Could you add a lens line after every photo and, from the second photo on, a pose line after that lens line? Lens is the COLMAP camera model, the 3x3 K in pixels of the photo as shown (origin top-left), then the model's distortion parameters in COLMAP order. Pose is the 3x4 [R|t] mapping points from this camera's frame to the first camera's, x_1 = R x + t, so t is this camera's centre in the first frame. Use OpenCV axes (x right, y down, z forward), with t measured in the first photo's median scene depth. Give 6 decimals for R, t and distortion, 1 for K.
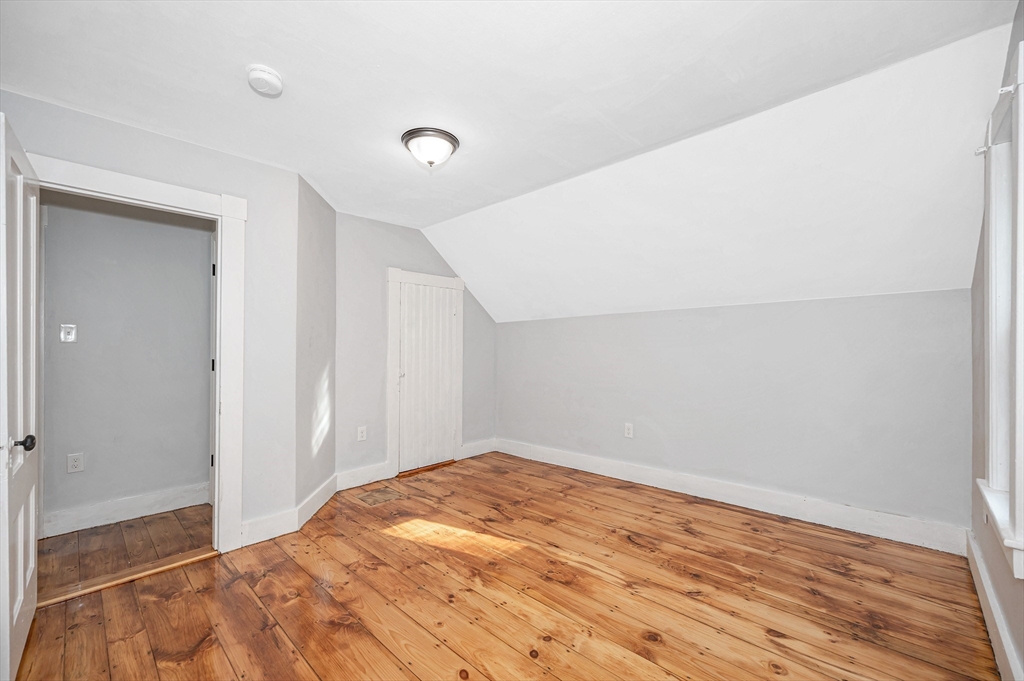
lens RADIAL K [[408.4, 0, 525.2], [0, 408.4, 351.3], [0, 0, 1]] dist [-0.000001, -0.000295]
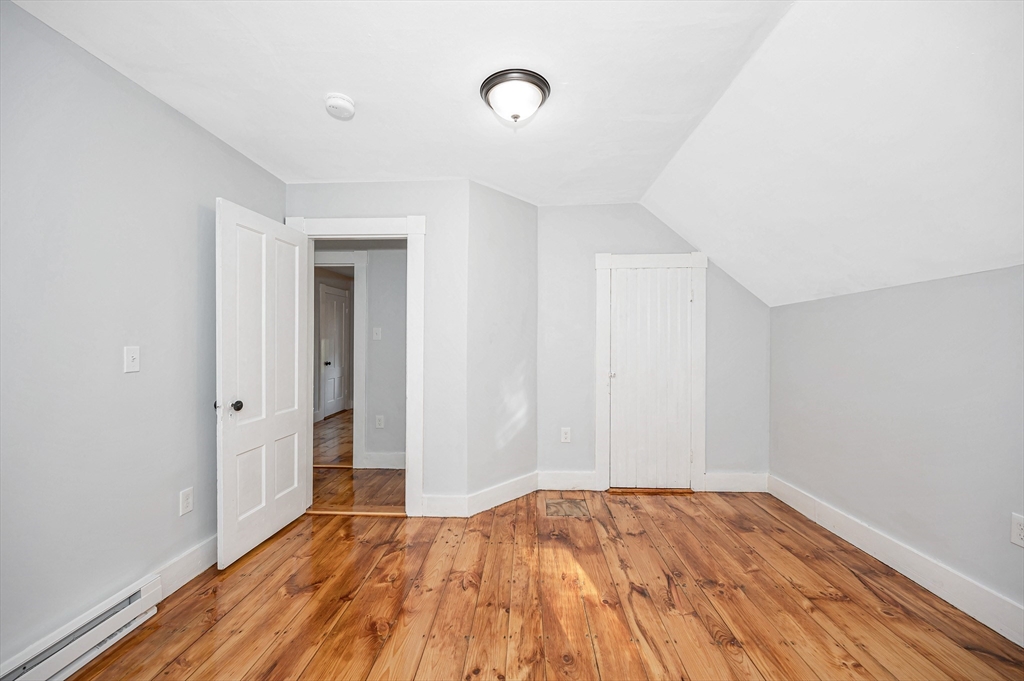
lens RADIAL K [[408.7, 0, 512.0], [0, 408.7, 340.5], [0, 0, 1]] dist [-0.001200, -0.000063]
pose [[0.646384, -0.005388, -0.762993, 0.264084], [-0.005622, 0.999914, -0.011824, -0.004375], [0.762992, 0.011932, 0.646298, 0.327546]]
